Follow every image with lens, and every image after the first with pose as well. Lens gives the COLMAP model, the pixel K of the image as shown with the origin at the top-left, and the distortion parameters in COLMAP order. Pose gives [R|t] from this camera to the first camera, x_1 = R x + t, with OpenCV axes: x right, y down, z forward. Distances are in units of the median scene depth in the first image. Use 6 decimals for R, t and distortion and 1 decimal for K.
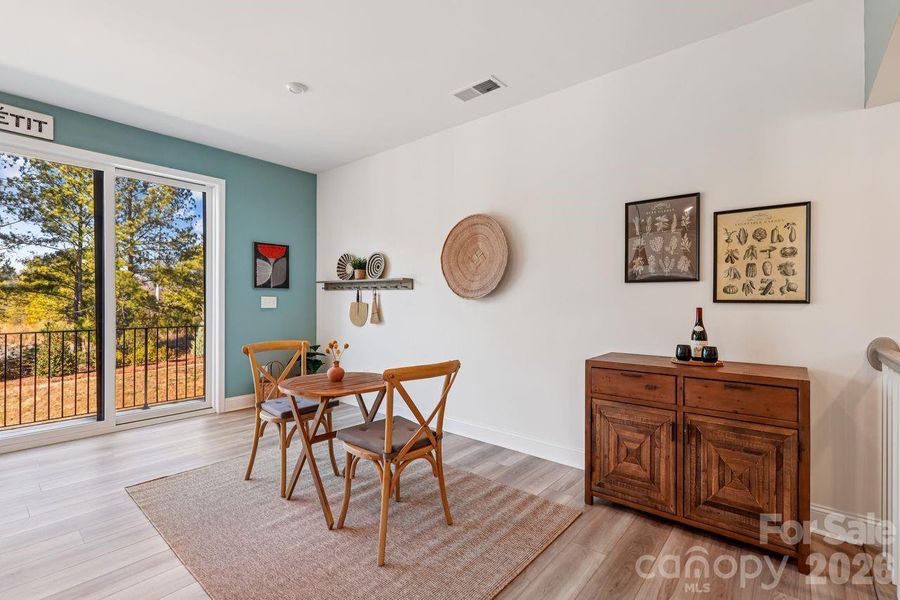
lens RADIAL K [[407.4, 0, 450.0], [0, 407.4, 300.0], [0, 0, 1]] dist [-0.000816, 0.000620]
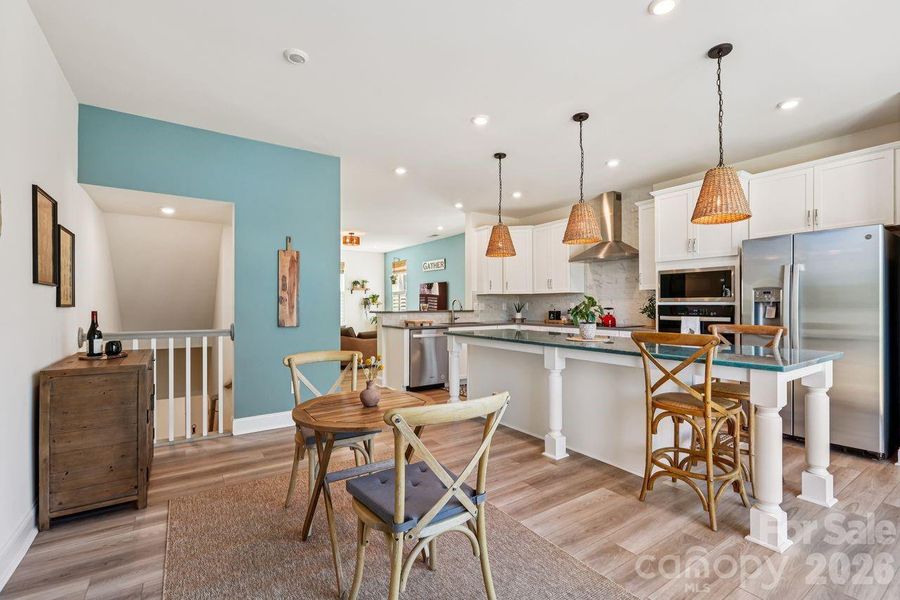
lens RADIAL K [[398.6, 0, 451.1], [0, 398.6, 306.5], [0, 0, 1]] dist [-0.001643, -0.000047]
pose [[-0.962332, -0.003580, 0.271852, -0.625333], [-0.002989, 0.999992, 0.002587, -0.000246], [-0.271859, 0.001677, -0.962336, 1.657340]]
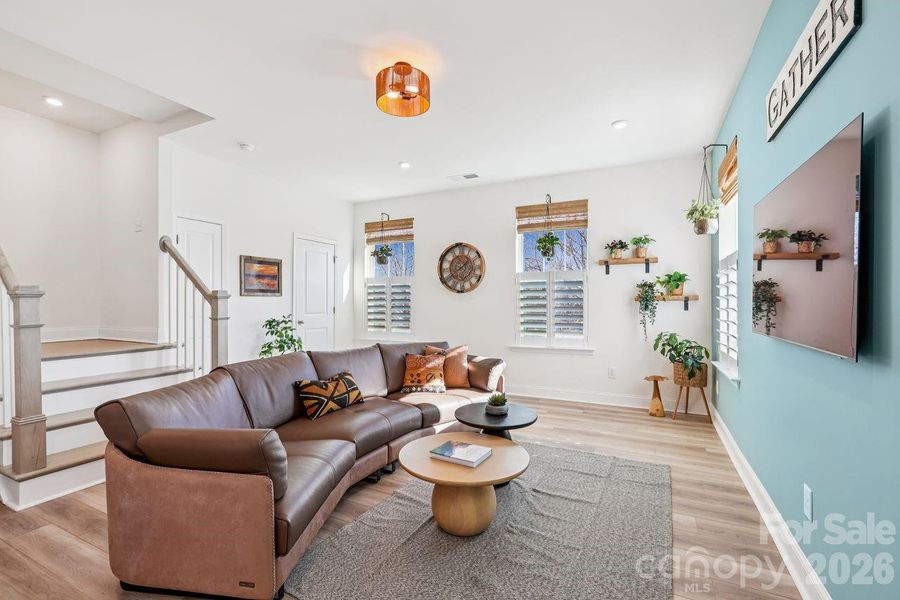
lens RADIAL K [[407.4, 0, 450.0], [0, 407.4, 300.0], [0, 0, 1]] dist [-0.000816, 0.000620]
pose [[-0.240951, 0.000616, 0.970537, 0.068015], [-0.000815, 0.999999, -0.000837, -0.009204], [-0.970537, -0.000993, -0.240950, -1.313261]]
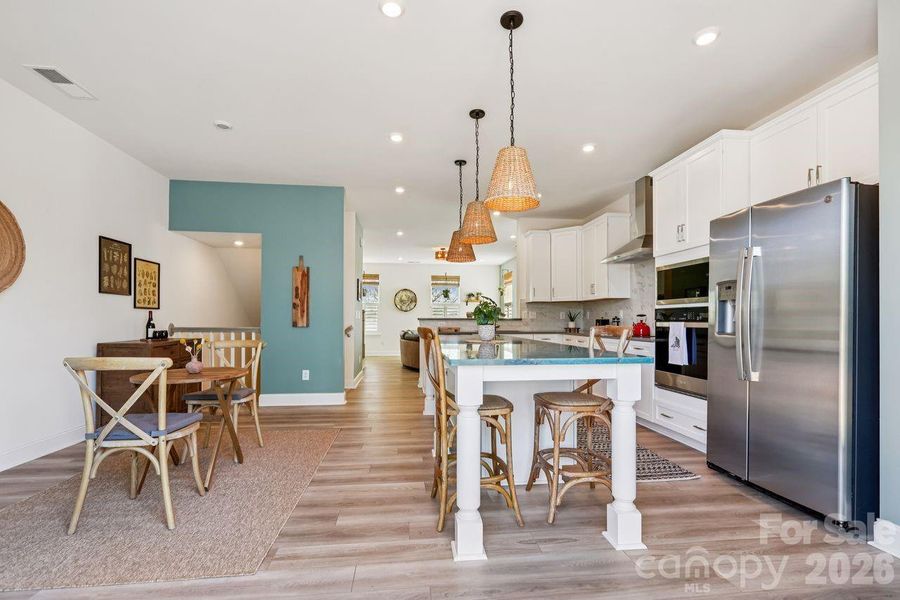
lens RADIAL K [[405.6, 0, 450.9], [0, 405.6, 319.1], [0, 0, 1]] dist [0.000684, 0.000120]
pose [[-0.731285, -0.005780, 0.682047, -1.513524], [-0.009268, 0.999956, -0.001462, 0.042556], [-0.682009, -0.007390, -0.731307, 1.290770]]
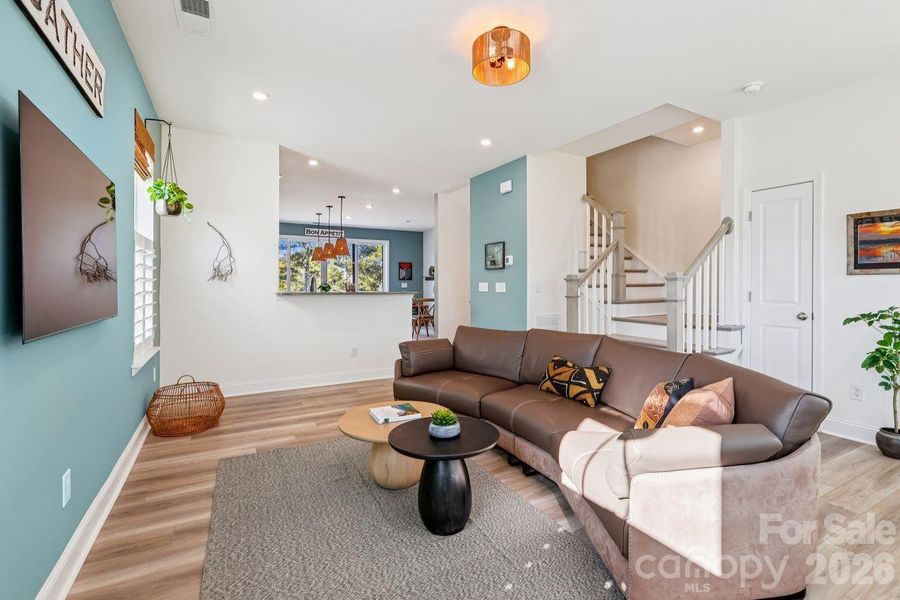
lens RADIAL K [[408.2, 0, 452.9], [0, 408.2, 294.4], [0, 0, 1]] dist [-0.001181, 0.000657]
pose [[0.936034, 0.005986, -0.351859, 1.399163], [0.003270, 0.999664, 0.025706, -0.005042], [0.351895, -0.025212, 0.935700, -2.440691]]
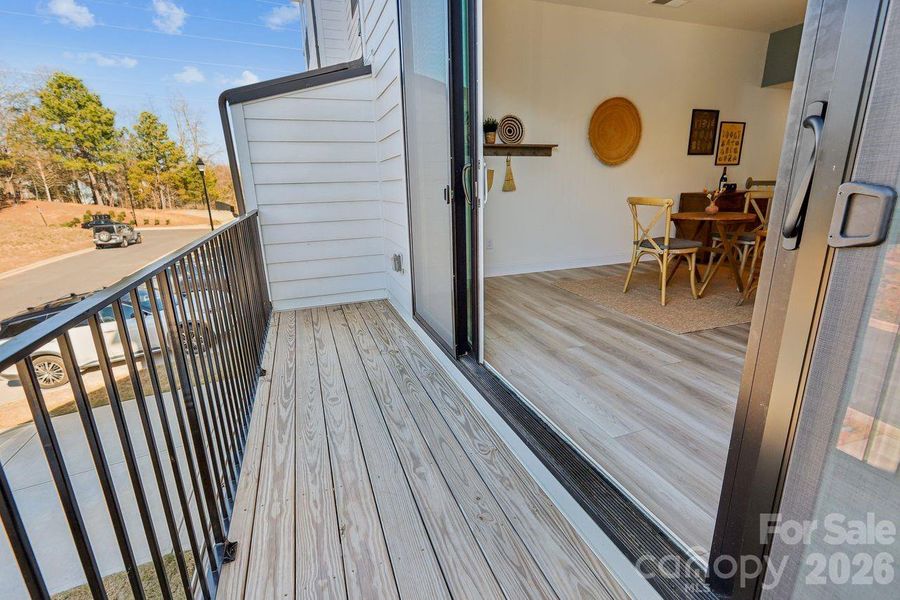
lens RADIAL K [[408.2, 0, 452.9], [0, 408.2, 294.4], [0, 0, 1]] dist [-0.001181, 0.000657]
pose [[0.495765, -0.244692, 0.833272, -2.002690], [0.023252, 0.962882, 0.268918, 0.051214], [-0.868145, -0.113945, 0.483053, 1.034610]]
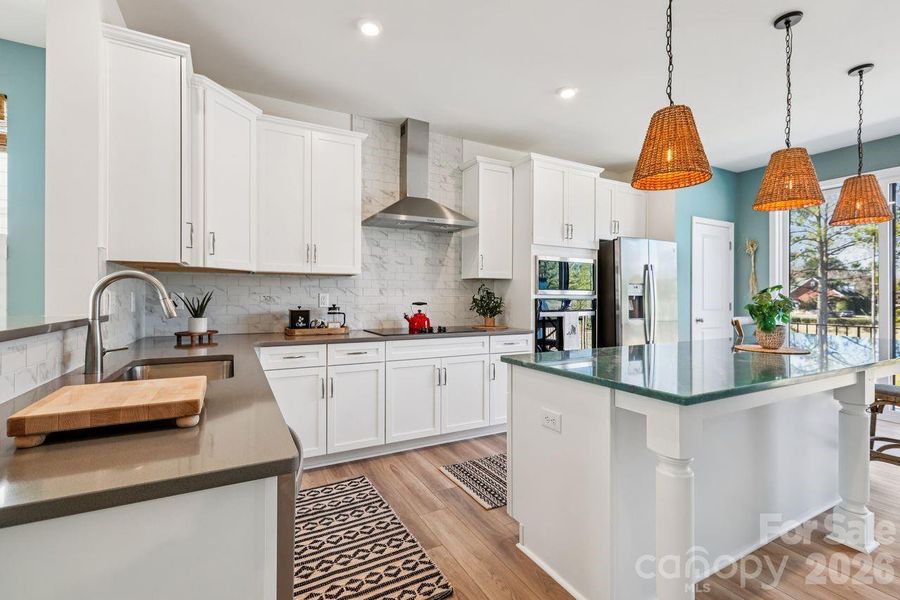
lens RADIAL K [[408.2, 0, 452.9], [0, 408.2, 294.4], [0, 0, 1]] dist [-0.001181, 0.000657]
pose [[-0.362674, -0.011254, -0.931848, 0.433939], [-0.002070, 0.999934, -0.011271, -0.002774], [0.931914, -0.002158, -0.362674, -0.085685]]
